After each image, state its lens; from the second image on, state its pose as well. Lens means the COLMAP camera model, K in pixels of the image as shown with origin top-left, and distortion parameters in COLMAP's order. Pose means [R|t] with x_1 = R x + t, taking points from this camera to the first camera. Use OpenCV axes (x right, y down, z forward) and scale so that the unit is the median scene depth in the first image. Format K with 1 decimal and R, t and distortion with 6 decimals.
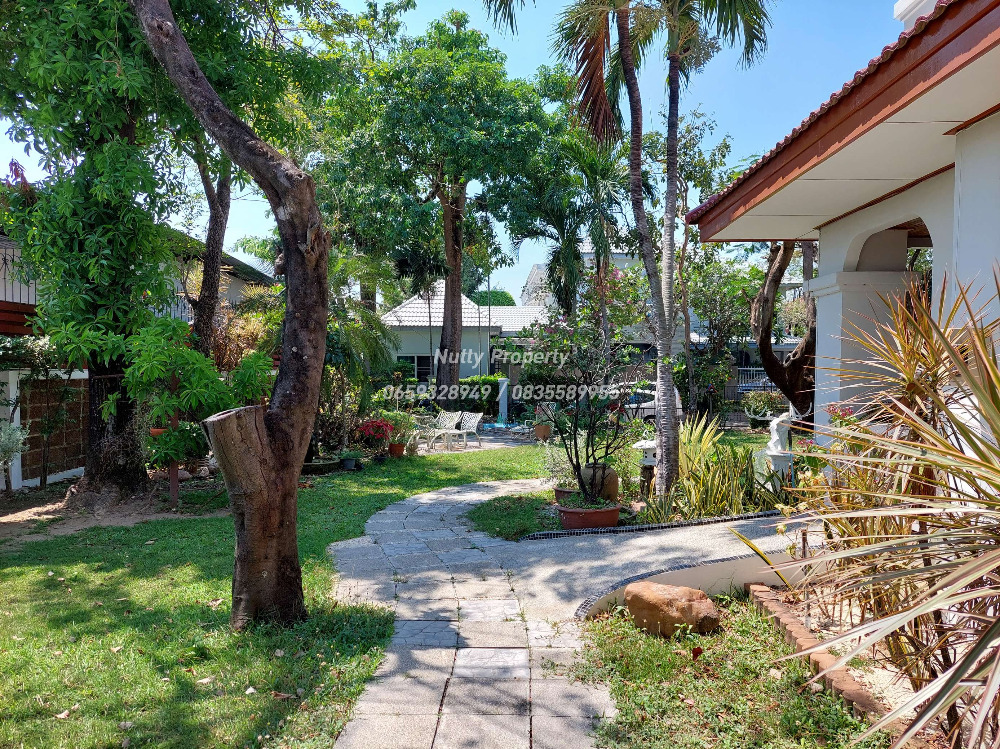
lens RADIAL K [[724.5, 0, 498.1], [0, 724.5, 376.7], [0, 0, 1]] dist [0.001039, -0.000105]
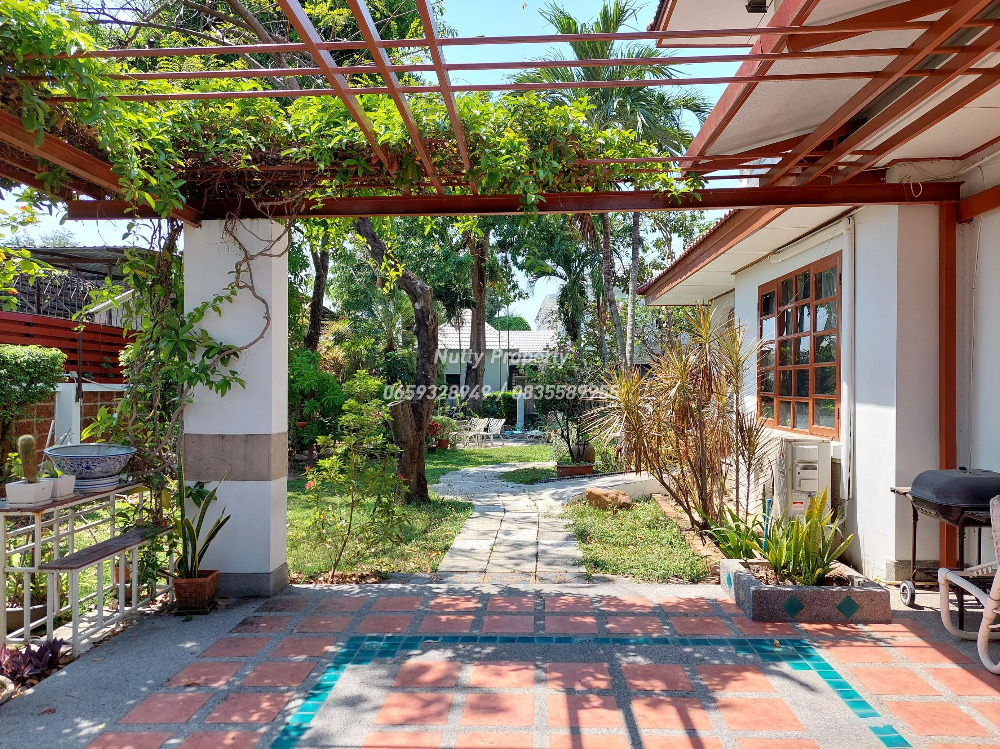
lens RADIAL K [[724.5, 0, 498.1], [0, 724.5, 376.7], [0, 0, 1]] dist [0.001039, -0.000105]
pose [[0.999797, 0.001892, -0.020048, -0.006166], [-0.002389, 0.999690, -0.024784, 0.004850], [0.019995, 0.024827, 0.999492, -0.209219]]
